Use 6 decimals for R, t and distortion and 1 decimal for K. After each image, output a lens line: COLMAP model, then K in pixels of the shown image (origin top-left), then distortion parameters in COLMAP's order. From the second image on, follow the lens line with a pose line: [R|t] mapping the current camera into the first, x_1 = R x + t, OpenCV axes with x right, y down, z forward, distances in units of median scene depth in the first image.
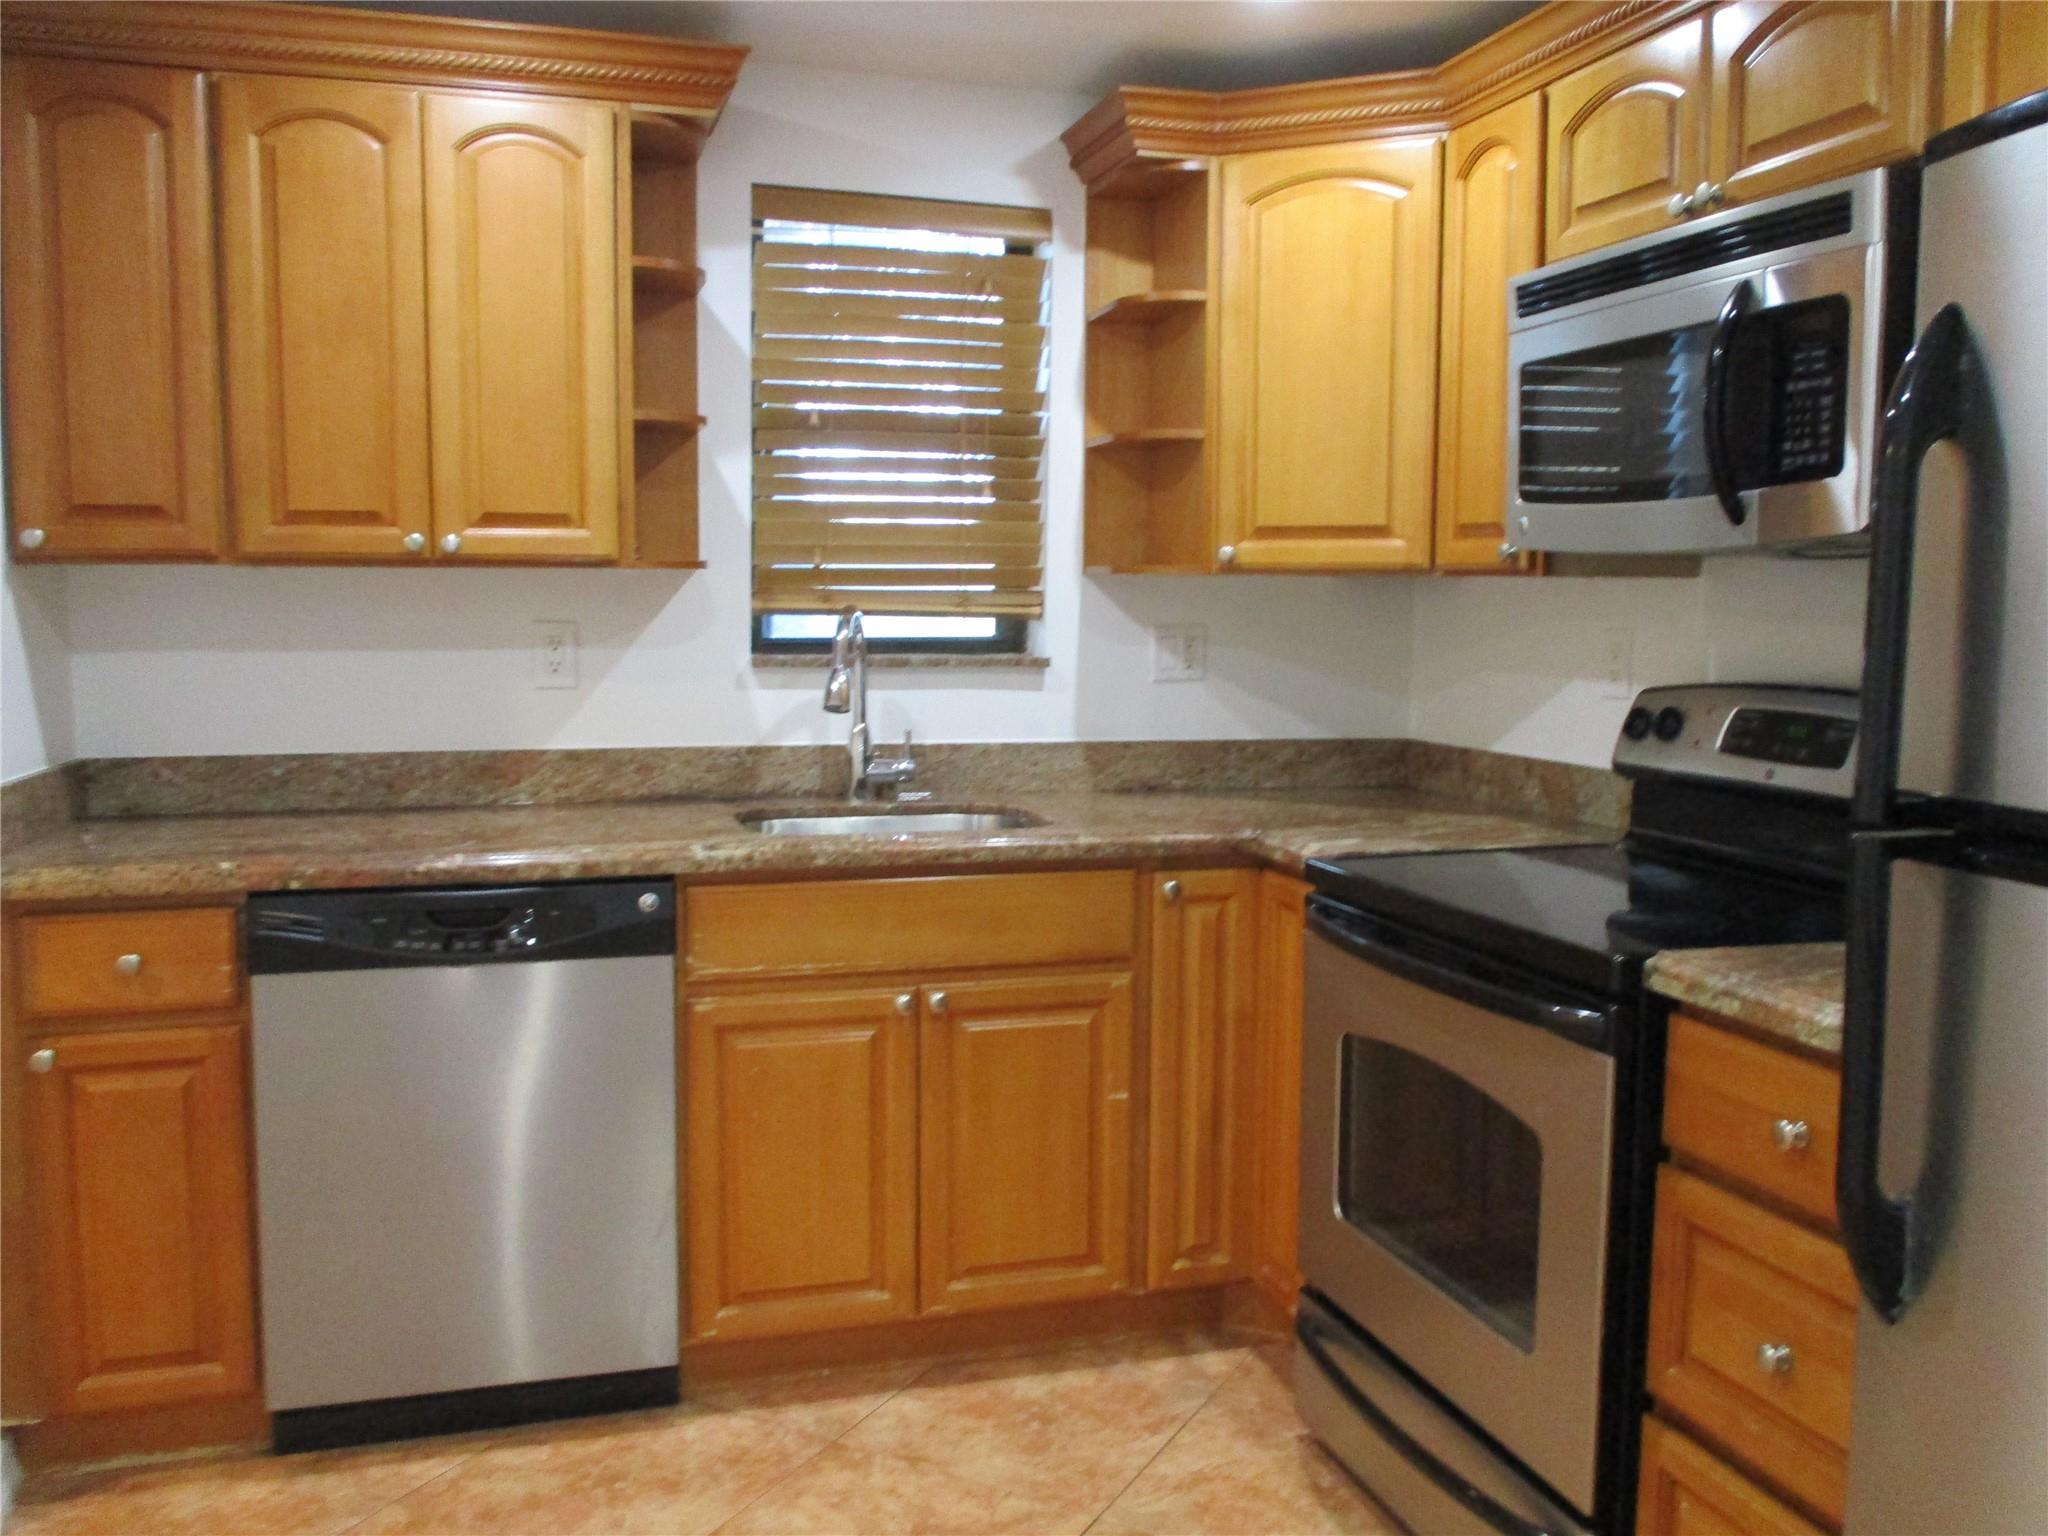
lens RADIAL K [[1724.7, 0, 1029.0], [0, 1724.7, 751.5], [0, 0, 1]] dist [-0.014067, 0.008231]
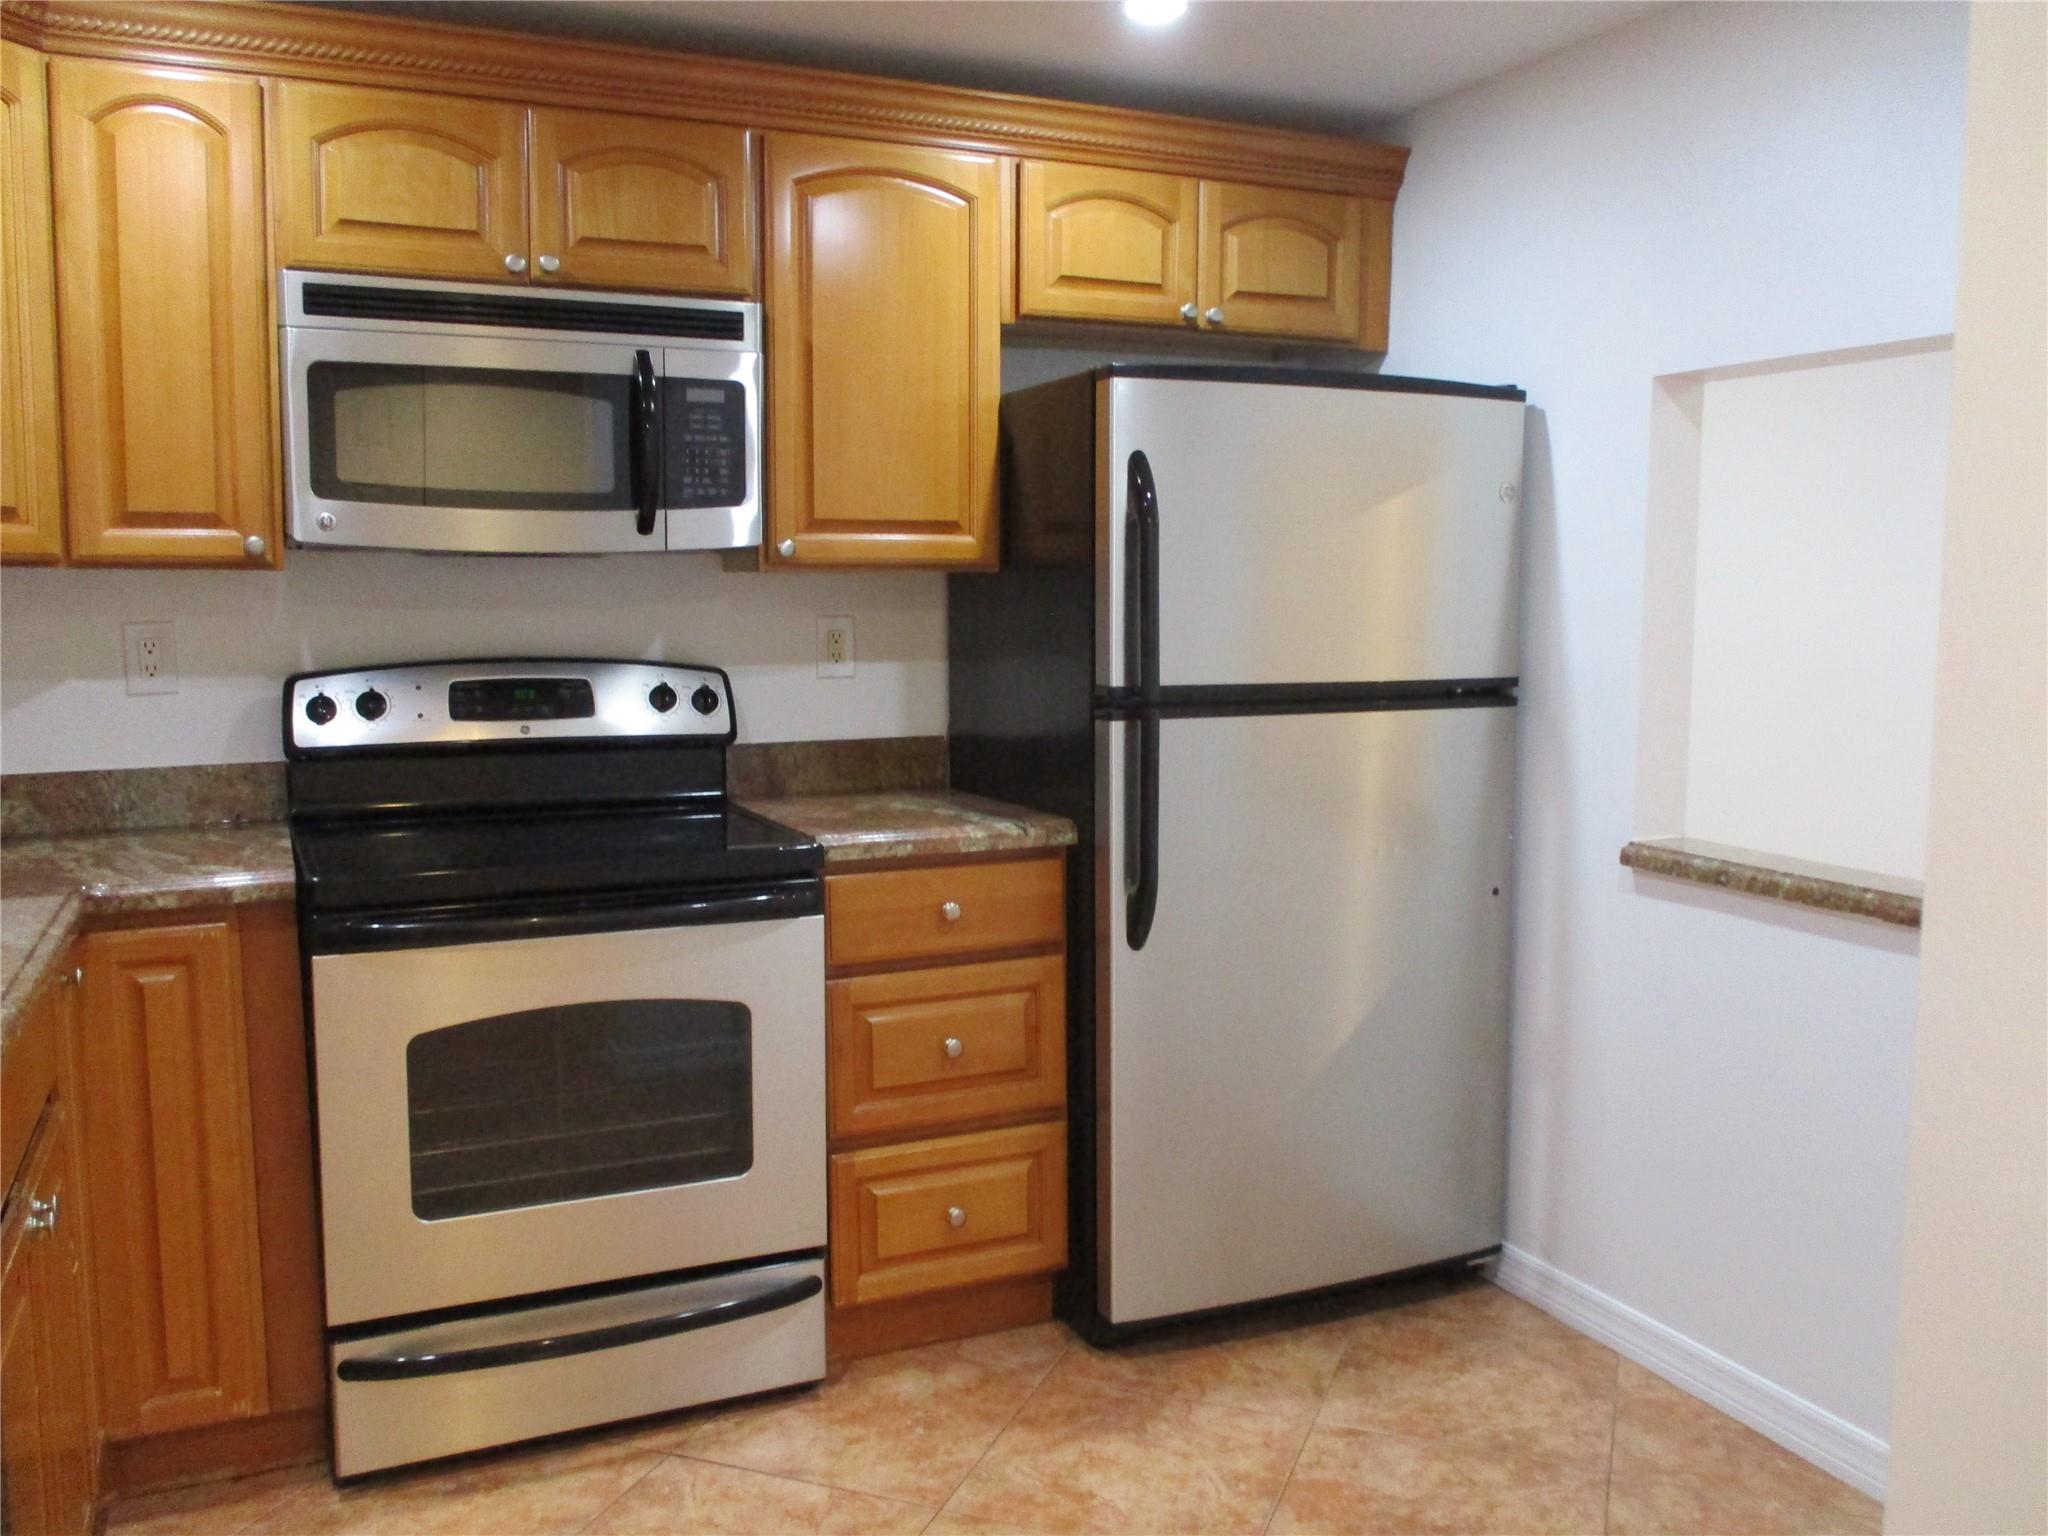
lens RADIAL K [[1724.7, 0, 1030.5], [0, 1724.7, 751.6], [0, 0, 1]] dist [-0.014067, 0.008231]
pose [[-0.125316, -0.106873, 0.986344, -0.711537], [0.090804, 0.988773, 0.118673, -0.072371], [-0.987953, 0.104436, -0.114205, 0.652590]]
